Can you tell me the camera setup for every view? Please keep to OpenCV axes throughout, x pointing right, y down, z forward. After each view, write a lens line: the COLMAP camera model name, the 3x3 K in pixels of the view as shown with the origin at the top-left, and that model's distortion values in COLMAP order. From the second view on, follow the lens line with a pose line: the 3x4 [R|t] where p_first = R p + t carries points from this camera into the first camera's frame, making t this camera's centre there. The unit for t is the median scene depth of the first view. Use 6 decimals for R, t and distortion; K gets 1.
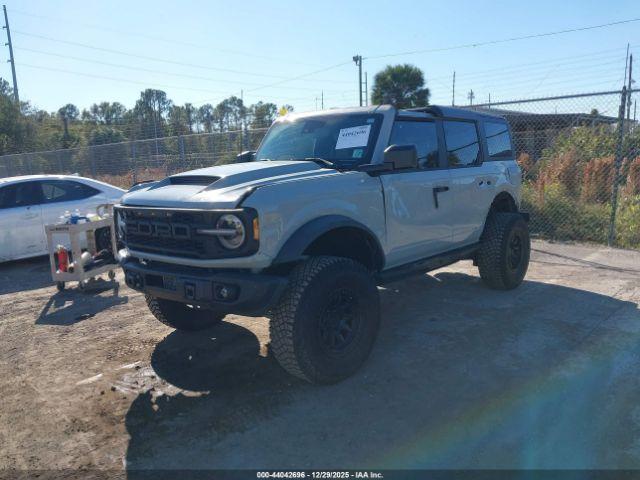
lens RADIAL K [[508.7, 0, 319.9], [0, 508.7, 241.2], [0, 0, 1]] dist [0.001913, -0.016985]
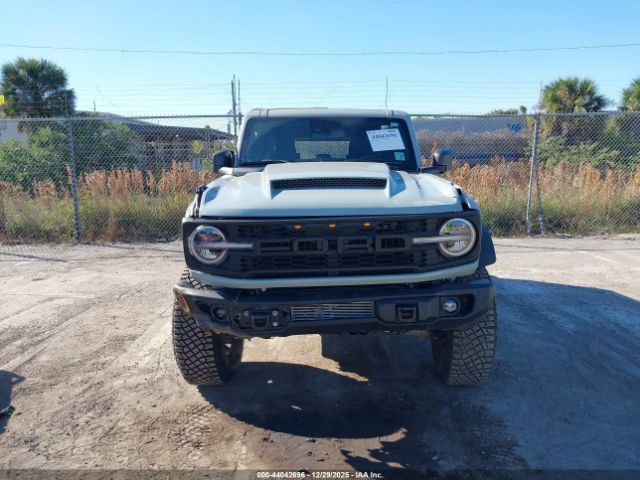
lens RADIAL K [[508.7, 0, 316.5], [0, 508.7, 240.8], [0, 0, 1]] dist [0.001913, -0.016985]
pose [[0.739768, -0.081335, 0.667928, -0.684846], [0.095469, 0.995312, 0.015465, -0.035660], [-0.666055, 0.052326, 0.744065, 0.350528]]
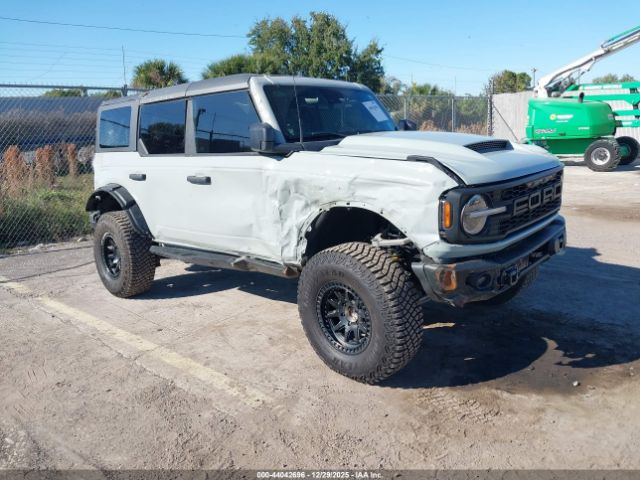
lens RADIAL K [[508.7, 0, 305.8], [0, 508.7, 244.8], [0, 0, 1]] dist [0.001913, -0.016985]
pose [[0.023427, -0.195457, 0.980432, -1.002489], [0.217473, 0.958213, 0.185831, -0.167371], [-0.975785, 0.208864, 0.064955, 1.136298]]
